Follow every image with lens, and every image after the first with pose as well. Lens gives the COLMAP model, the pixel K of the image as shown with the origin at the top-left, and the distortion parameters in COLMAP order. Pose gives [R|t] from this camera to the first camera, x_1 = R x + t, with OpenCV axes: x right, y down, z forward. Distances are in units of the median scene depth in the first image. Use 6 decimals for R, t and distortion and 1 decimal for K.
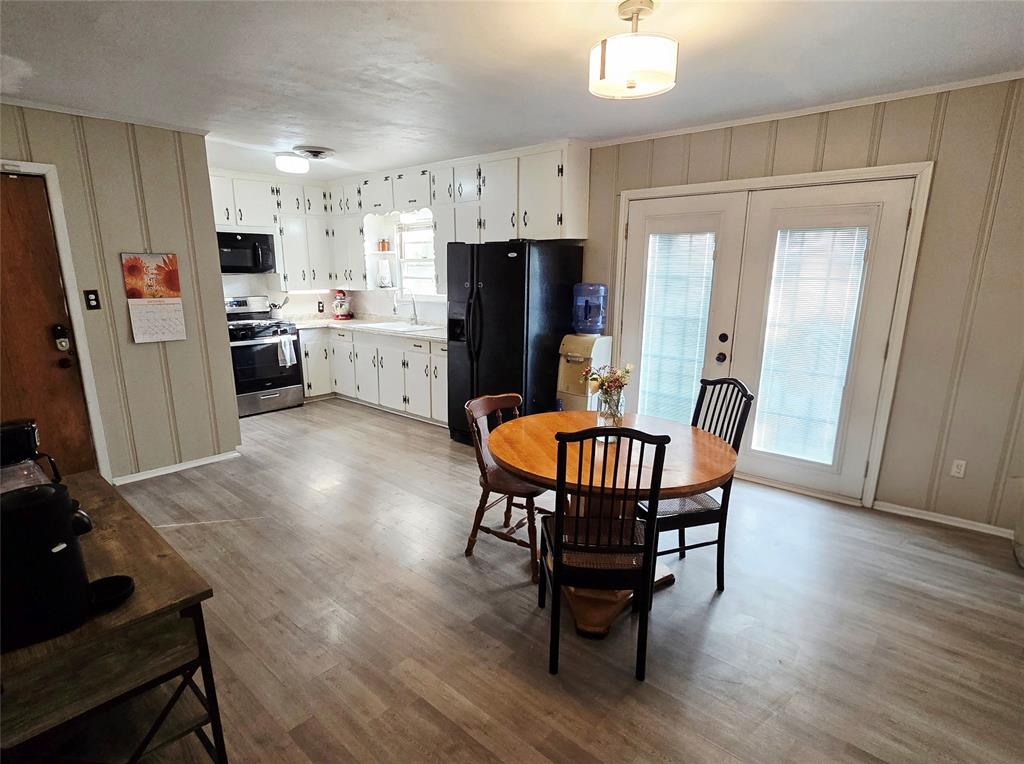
lens RADIAL K [[528.1, 0, 512.0], [0, 528.1, 382.0], [0, 0, 1]] dist [0.001105, 0.000015]
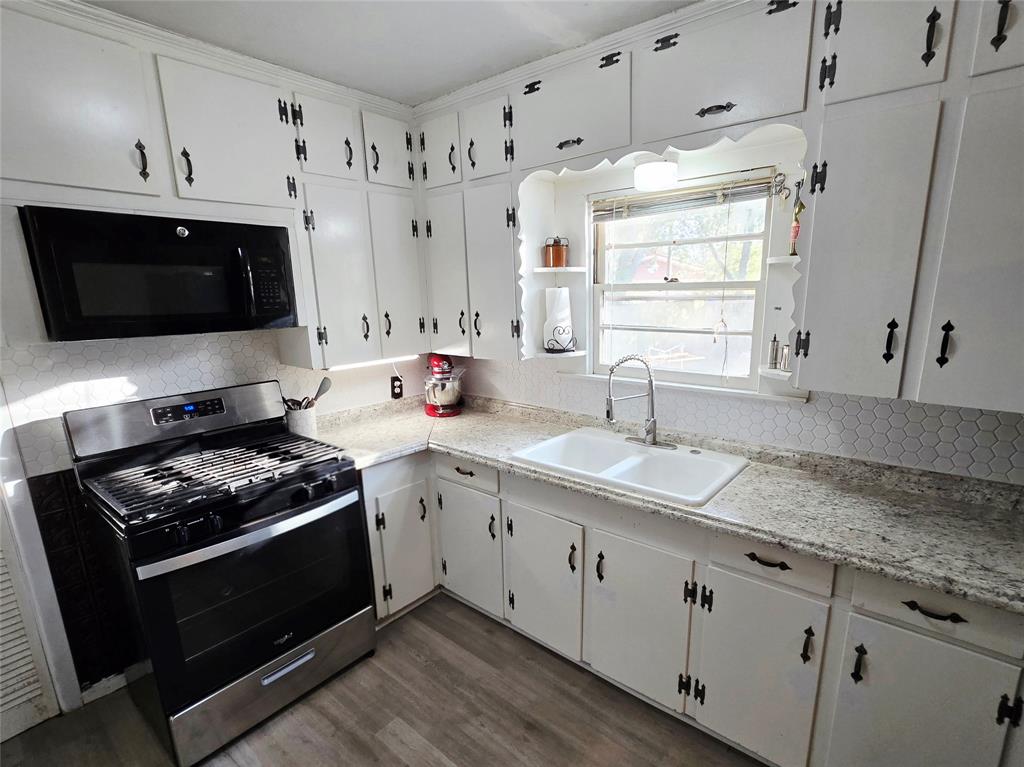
lens RADIAL K [[493.8, 0, 560.1], [0, 493.8, 395.2], [0, 0, 1]] dist [0.001348, 0.000083]
pose [[0.997802, -0.028776, 0.059687, -0.266251], [0.029178, 0.999557, -0.005874, -0.141511], [-0.059492, 0.007603, 0.998200, 0.601083]]
